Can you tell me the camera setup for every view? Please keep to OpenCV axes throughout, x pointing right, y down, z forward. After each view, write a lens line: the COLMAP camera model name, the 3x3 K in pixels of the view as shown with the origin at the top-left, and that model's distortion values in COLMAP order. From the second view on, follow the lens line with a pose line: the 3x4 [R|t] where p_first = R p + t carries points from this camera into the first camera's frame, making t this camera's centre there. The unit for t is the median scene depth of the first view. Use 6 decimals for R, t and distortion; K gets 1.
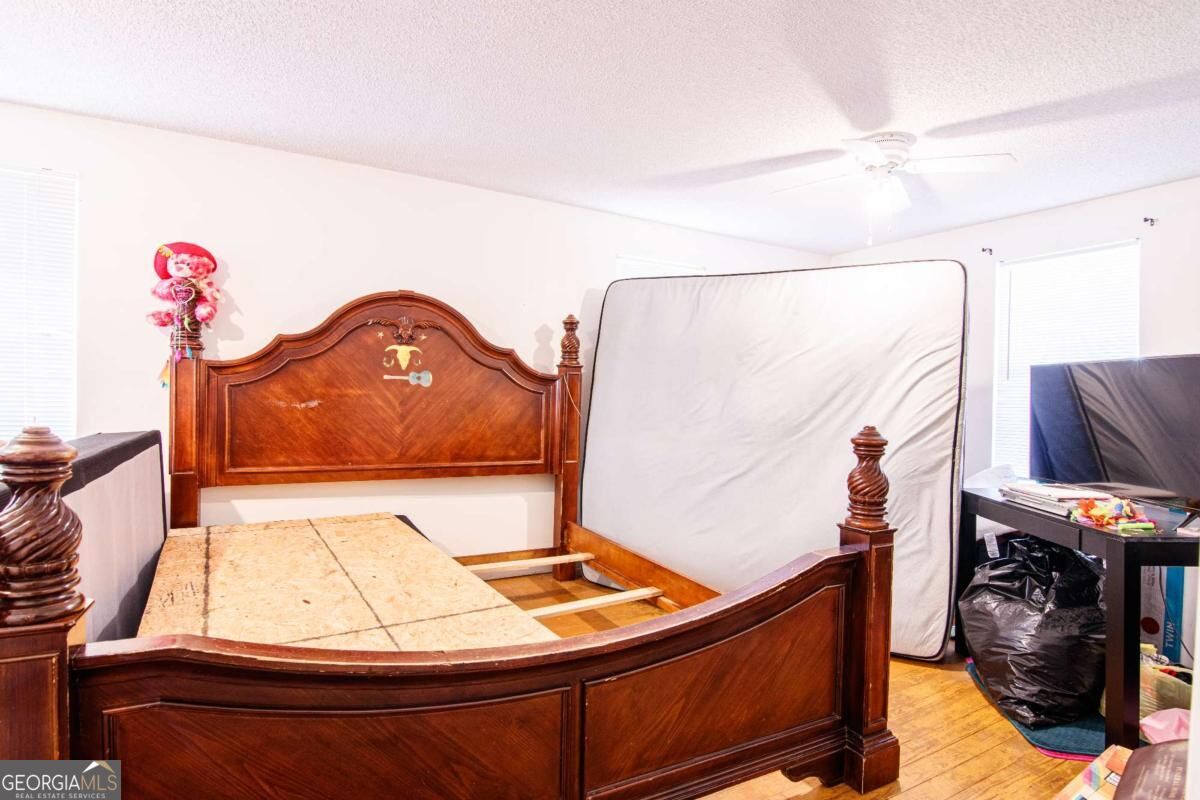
lens RADIAL K [[615.0, 0, 600.0], [0, 615.0, 400.0], [0, 0, 1]] dist [-0.001959, -0.001186]
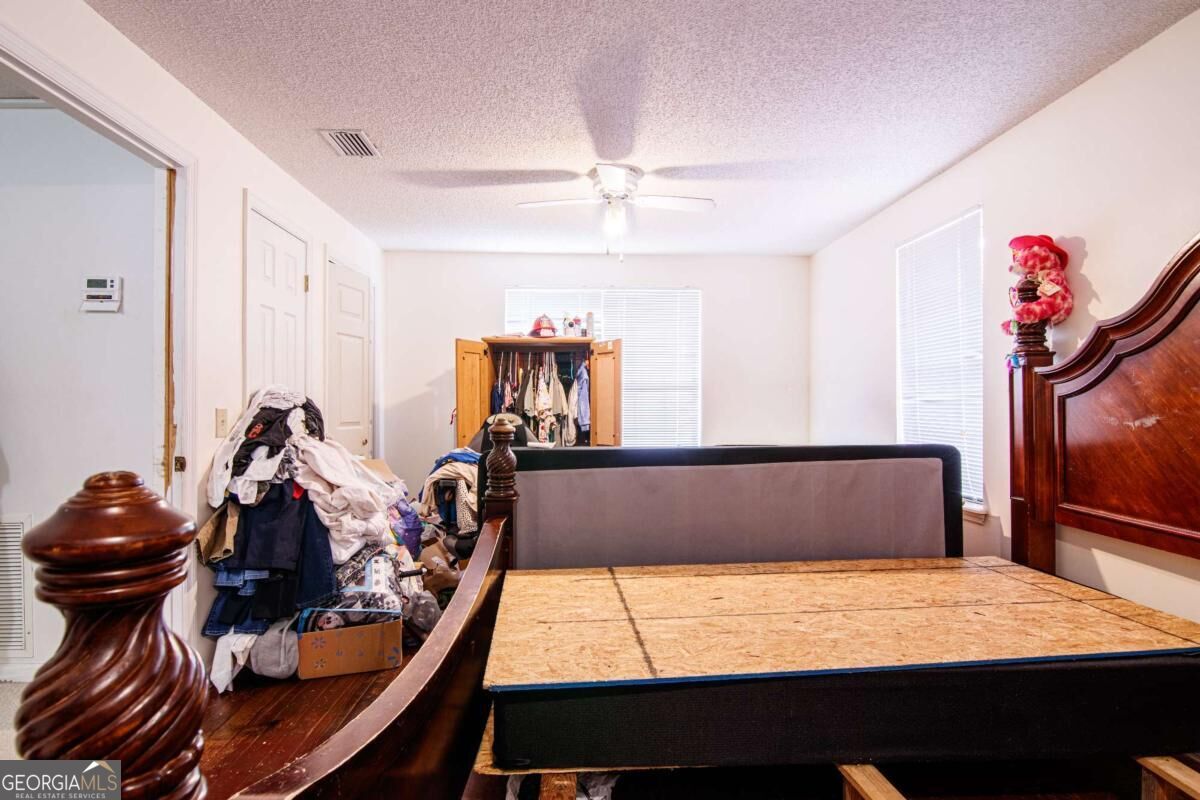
lens RADIAL K [[615.0, 0, 600.0], [0, 615.0, 400.0], [0, 0, 1]] dist [-0.001959, -0.001186]
pose [[-0.437585, -0.030770, -0.898650, 0.349996], [-0.018189, 0.999513, -0.025366, 0.010887], [0.898993, 0.005246, -0.437932, 0.783952]]
